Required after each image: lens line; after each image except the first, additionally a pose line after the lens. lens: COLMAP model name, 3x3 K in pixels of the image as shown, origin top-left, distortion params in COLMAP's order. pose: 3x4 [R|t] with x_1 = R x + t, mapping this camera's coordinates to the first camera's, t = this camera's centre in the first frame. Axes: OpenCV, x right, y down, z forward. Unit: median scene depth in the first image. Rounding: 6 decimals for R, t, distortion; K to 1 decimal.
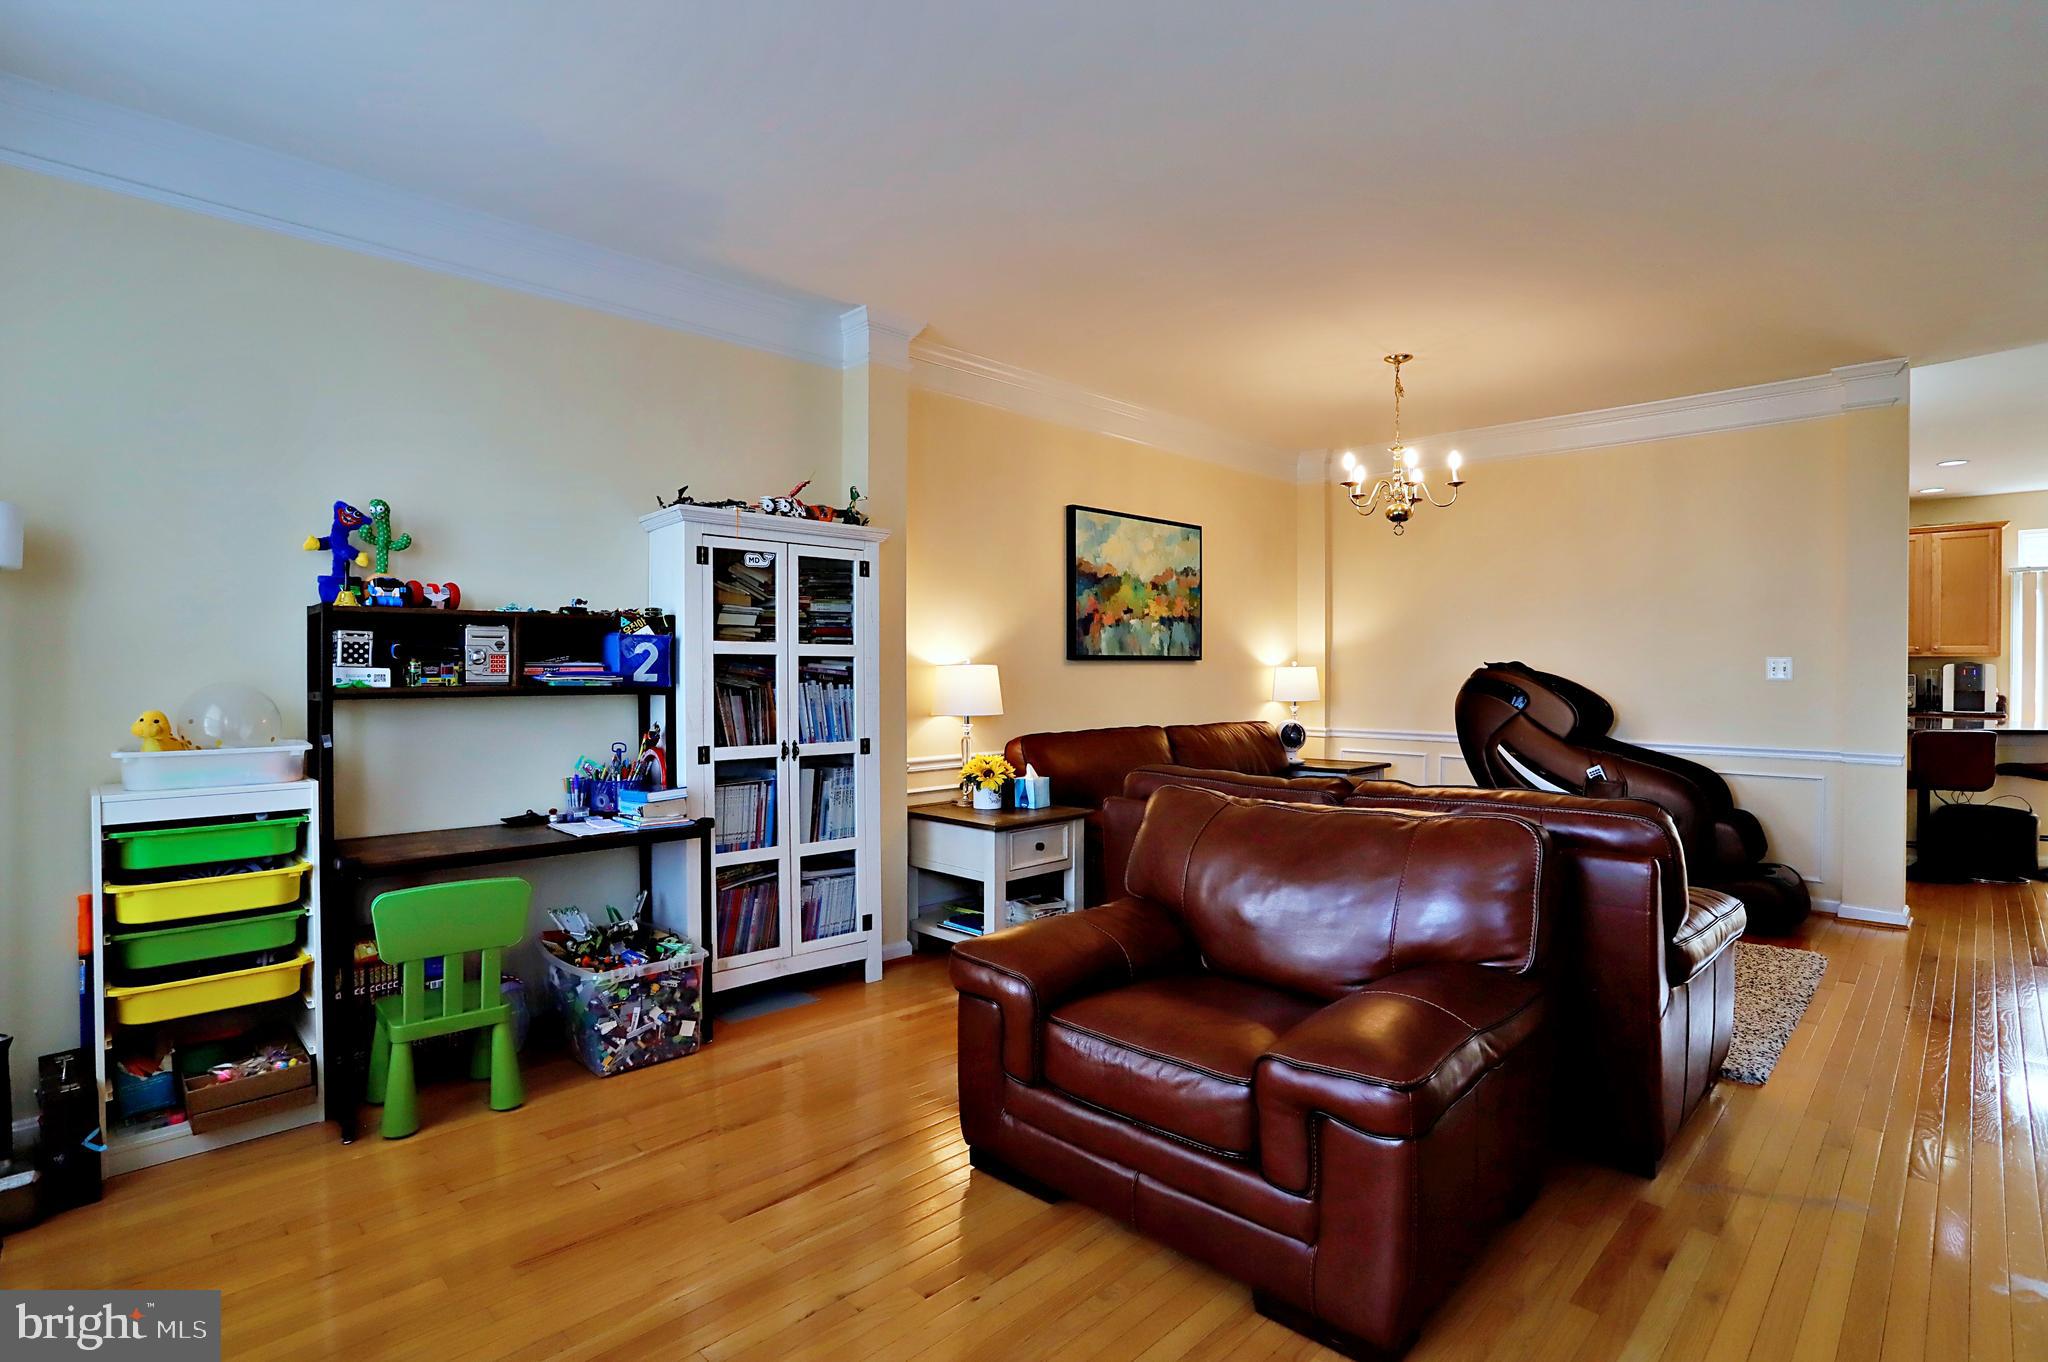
lens RADIAL K [[1012.3, 0, 1031.2], [0, 1012.3, 667.2], [0, 0, 1]] dist [-0.063414, 0.025299]
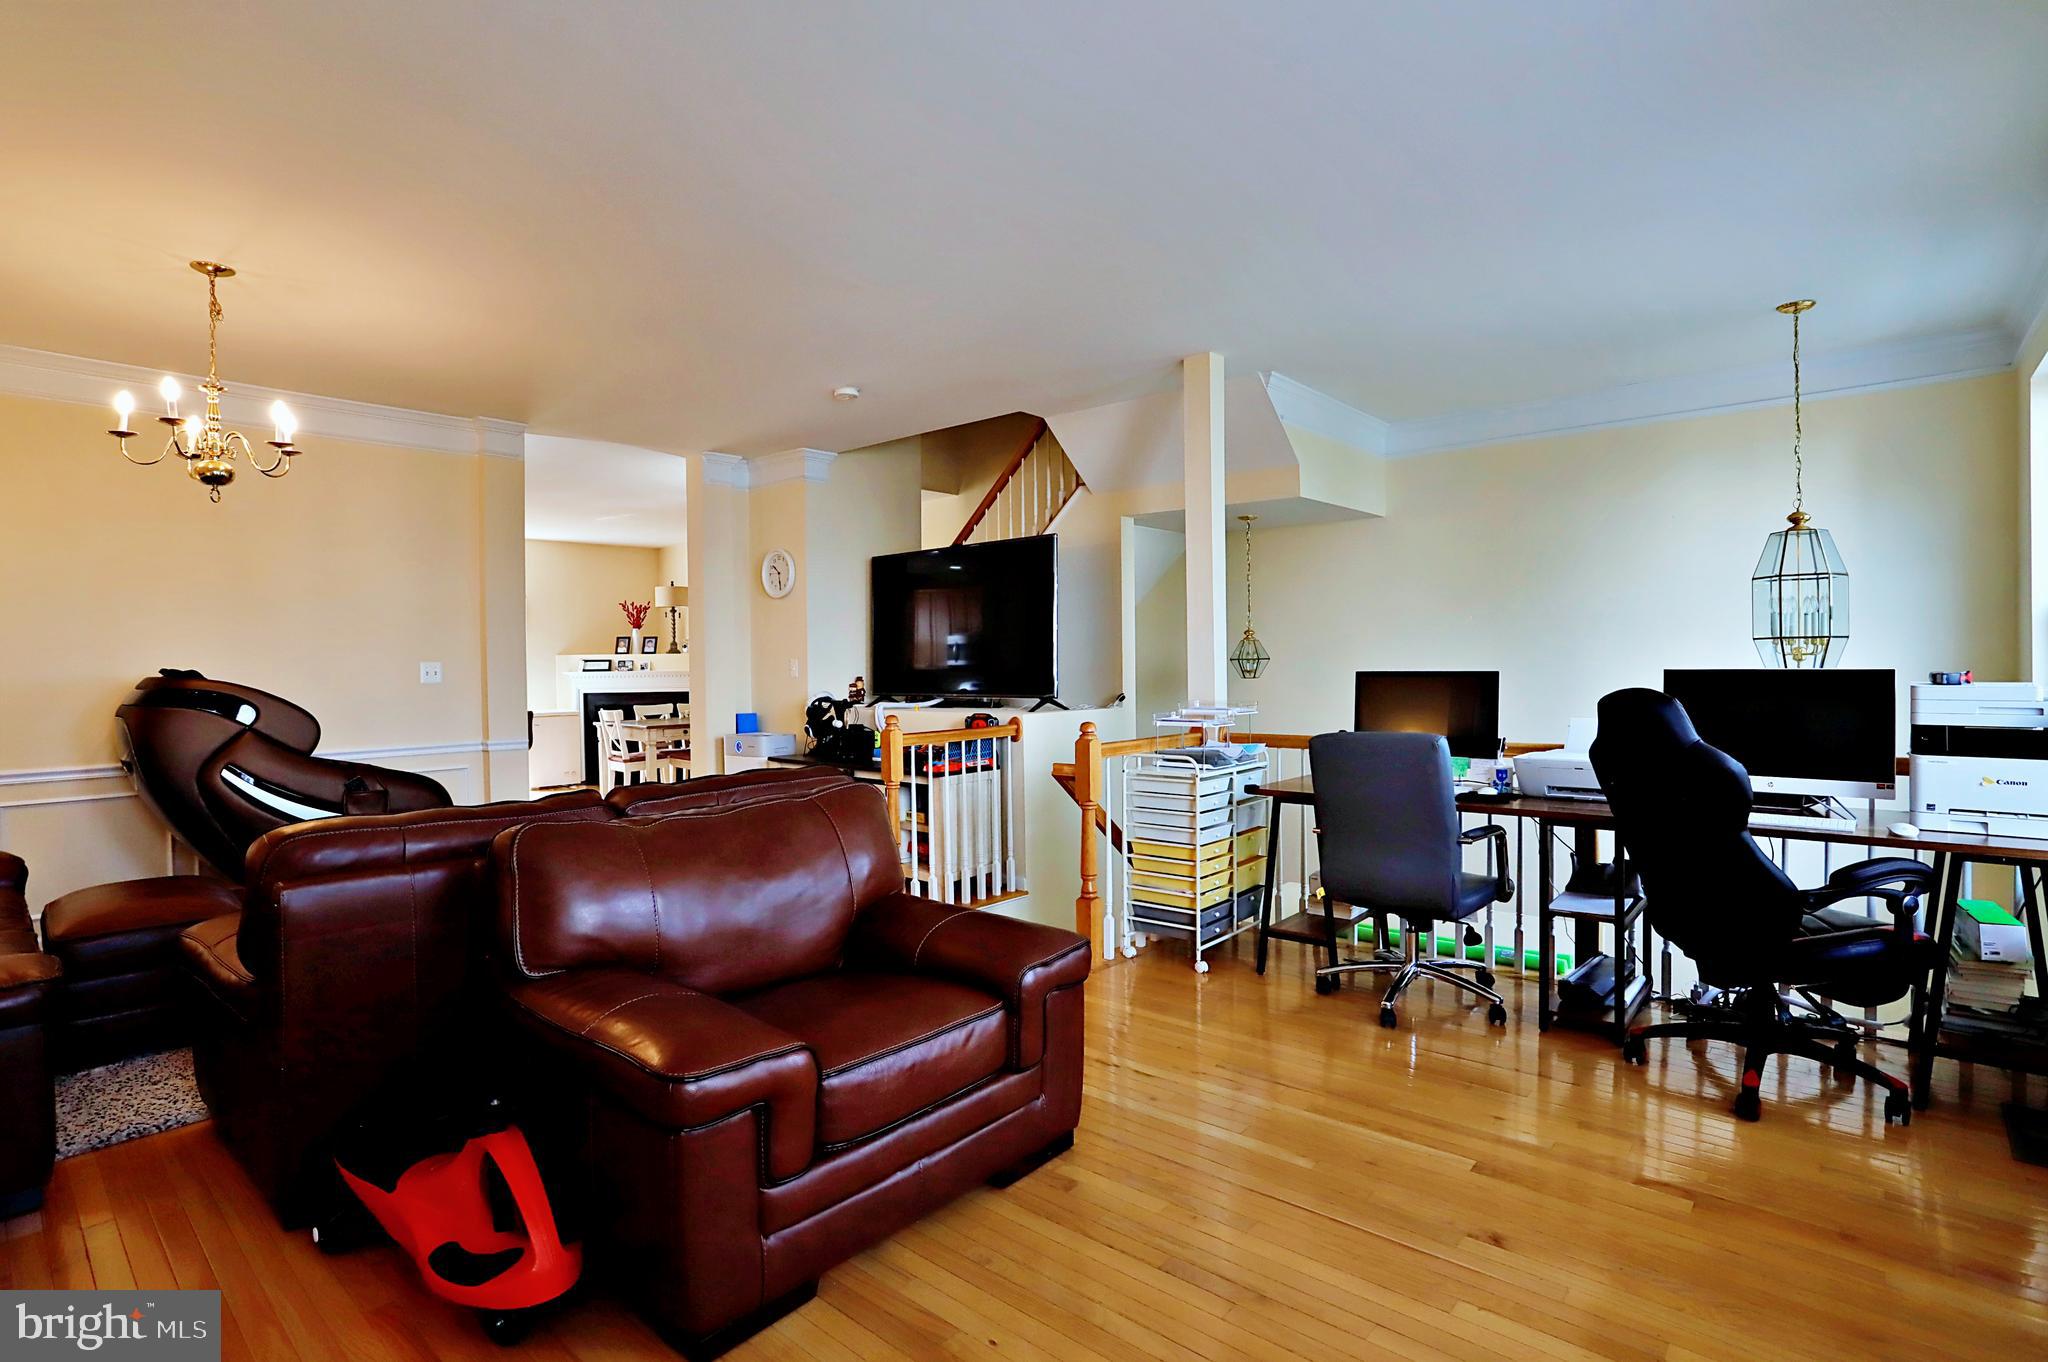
lens RADIAL K [[1012.3, 0, 1024.9], [0, 1012.3, 670.7], [0, 0, 1]] dist [-0.063414, 0.025299]
pose [[-0.069033, -0.010725, 0.997557, -0.561288], [0.016676, 0.999790, 0.011903, -0.003070], [-0.997475, 0.017457, -0.068839, 0.584731]]
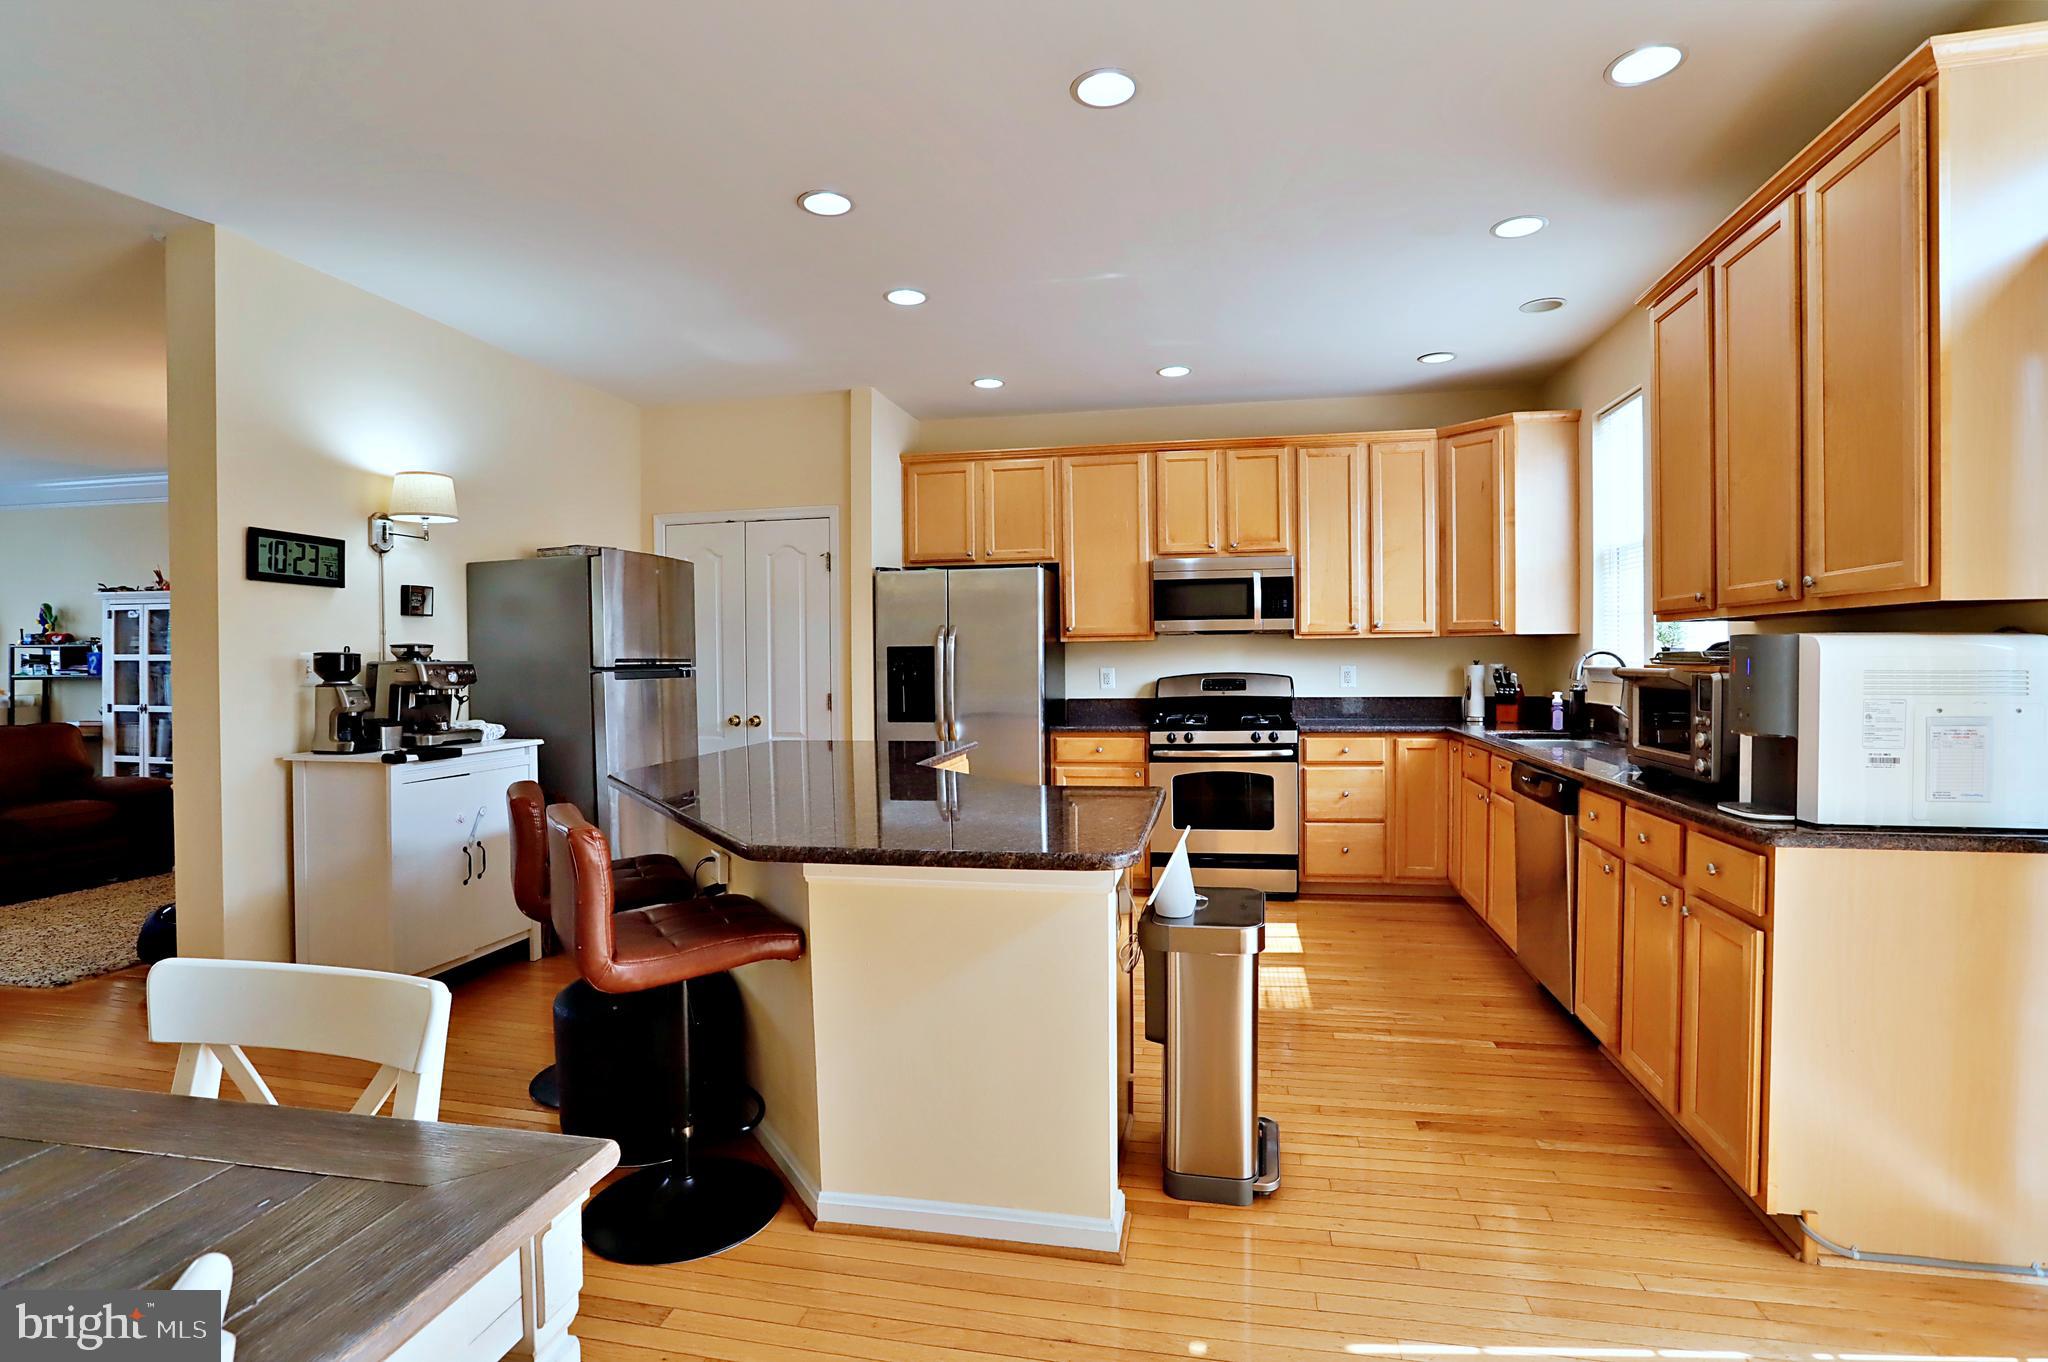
lens RADIAL K [[1012.3, 0, 1036.8], [0, 1012.3, 676.1], [0, 0, 1]] dist [-0.063414, 0.025299]
pose [[0.542991, 0.004918, -0.839724, 2.293574], [0.004701, 0.999949, 0.008896, 0.009439], [0.839726, -0.008778, 0.542940, 1.415282]]
